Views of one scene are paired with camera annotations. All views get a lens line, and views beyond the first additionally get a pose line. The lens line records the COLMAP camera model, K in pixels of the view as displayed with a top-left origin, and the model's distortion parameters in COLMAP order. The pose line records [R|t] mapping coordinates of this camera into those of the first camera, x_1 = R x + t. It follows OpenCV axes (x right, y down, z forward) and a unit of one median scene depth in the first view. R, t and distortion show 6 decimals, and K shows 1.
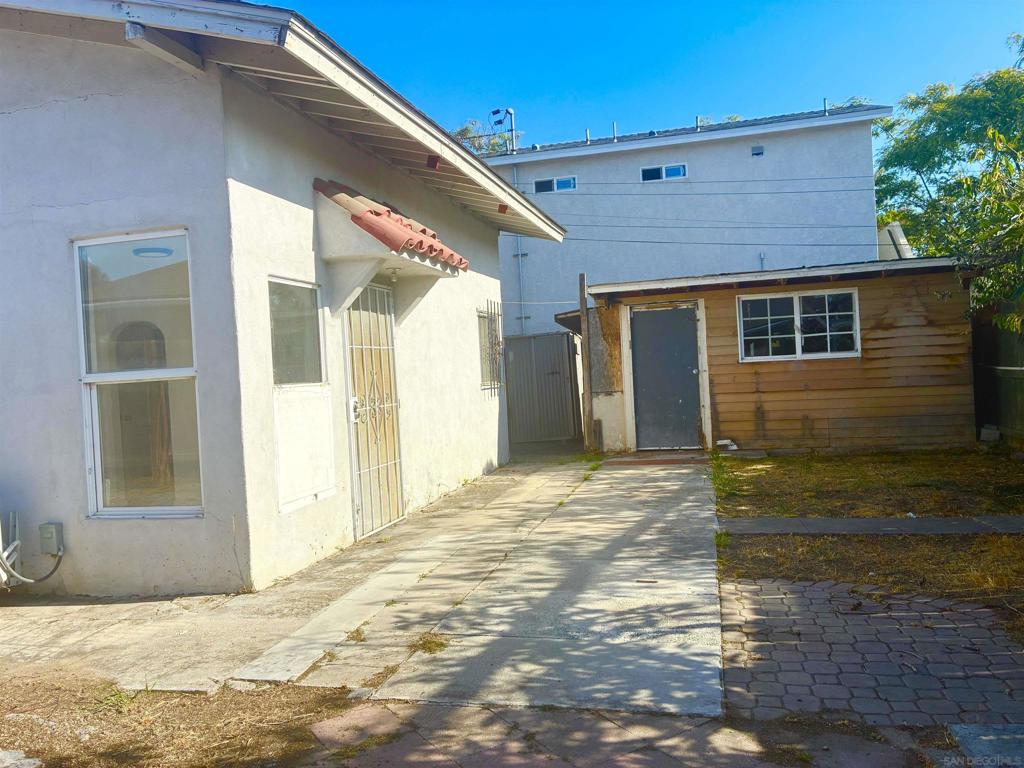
lens RADIAL K [[787.9, 0, 514.2], [0, 787.9, 384.2], [0, 0, 1]] dist [0.038537, -0.031191]
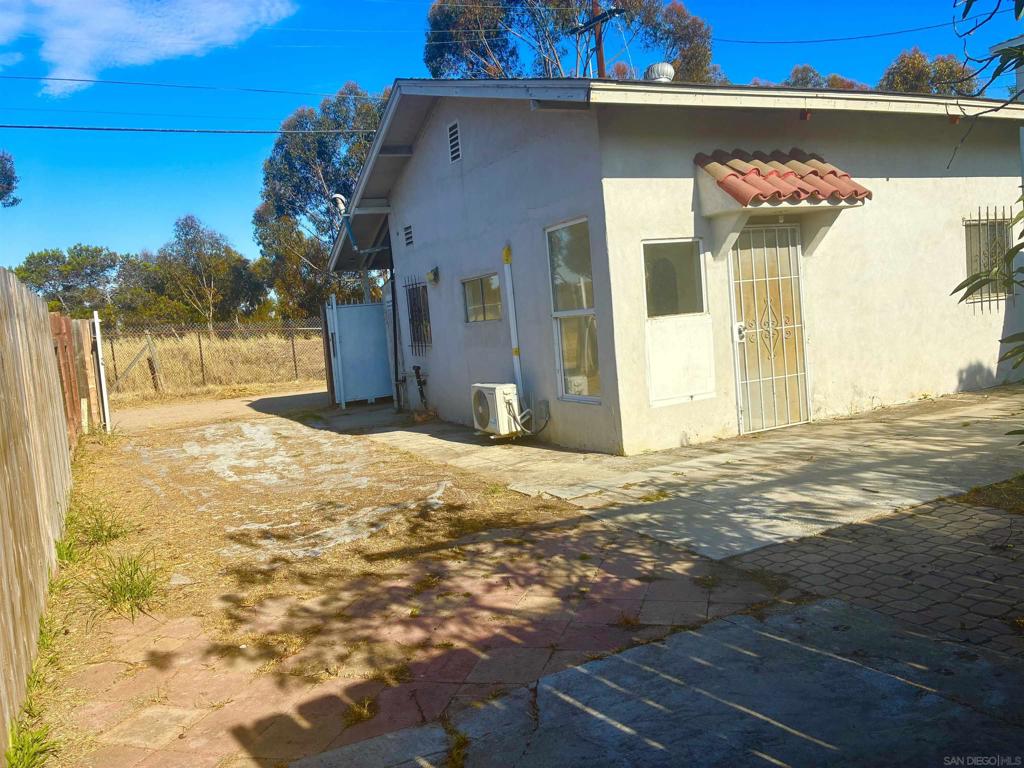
lens RADIAL K [[787.9, 0, 515.2], [0, 787.9, 380.6], [0, 0, 1]] dist [0.038537, -0.031191]
pose [[0.655321, 0.056886, -0.753206, 0.290784], [0.040815, 0.993037, 0.110510, -0.025064], [0.754247, -0.103162, 0.648436, -0.052613]]
